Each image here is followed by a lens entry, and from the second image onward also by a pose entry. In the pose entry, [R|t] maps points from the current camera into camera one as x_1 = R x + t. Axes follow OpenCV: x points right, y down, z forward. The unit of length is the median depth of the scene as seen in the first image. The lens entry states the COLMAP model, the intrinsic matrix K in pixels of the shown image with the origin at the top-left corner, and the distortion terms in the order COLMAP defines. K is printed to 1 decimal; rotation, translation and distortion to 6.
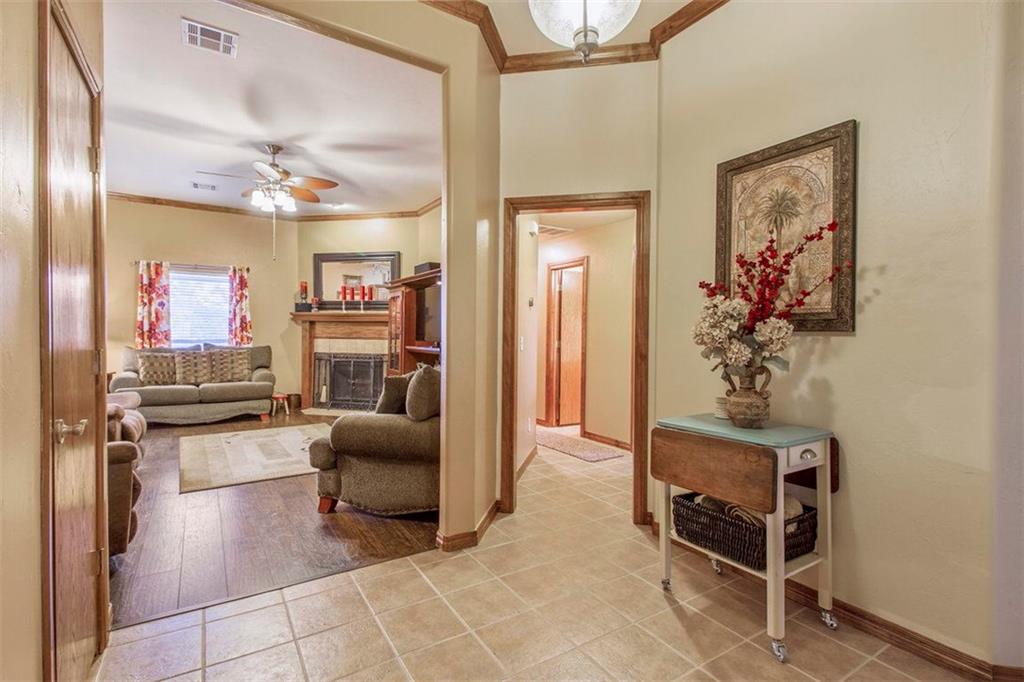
lens RADIAL K [[495.4, 0, 514.9], [0, 495.4, 335.8], [0, 0, 1]] dist [0.019406, -0.007666]
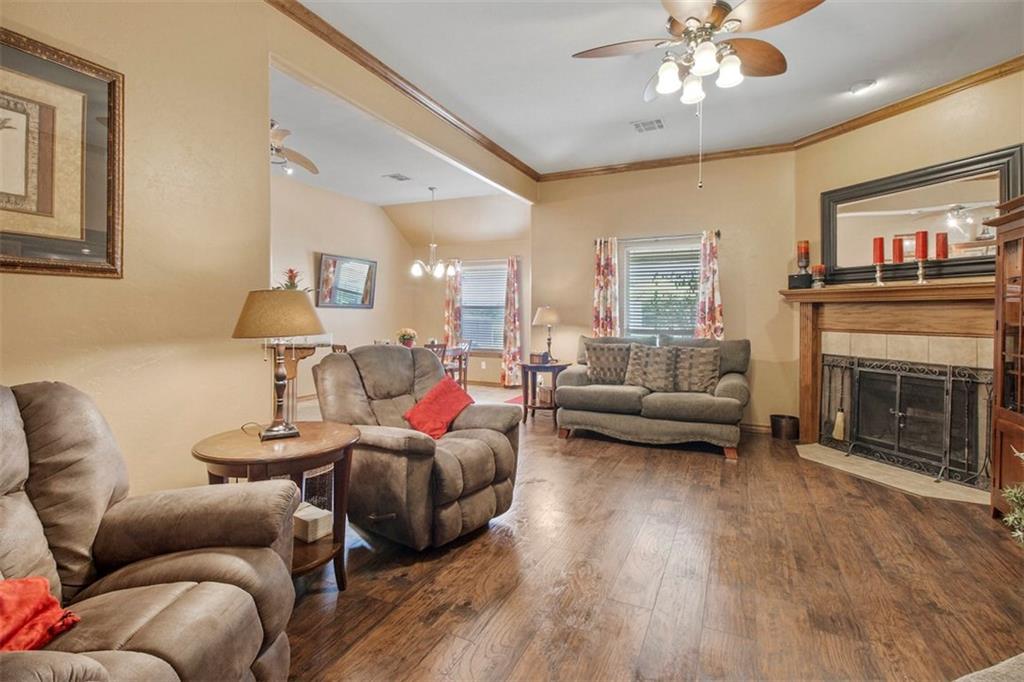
lens RADIAL K [[495.4, 0, 481.2], [0, 495.4, 312.8], [0, 0, 1]] dist [0.019406, -0.007666]
pose [[0.526783, -0.006640, -0.849974, -0.105221], [-0.008864, 0.999872, -0.013304, -0.005534], [0.849953, 0.014543, 0.526657, 0.331649]]
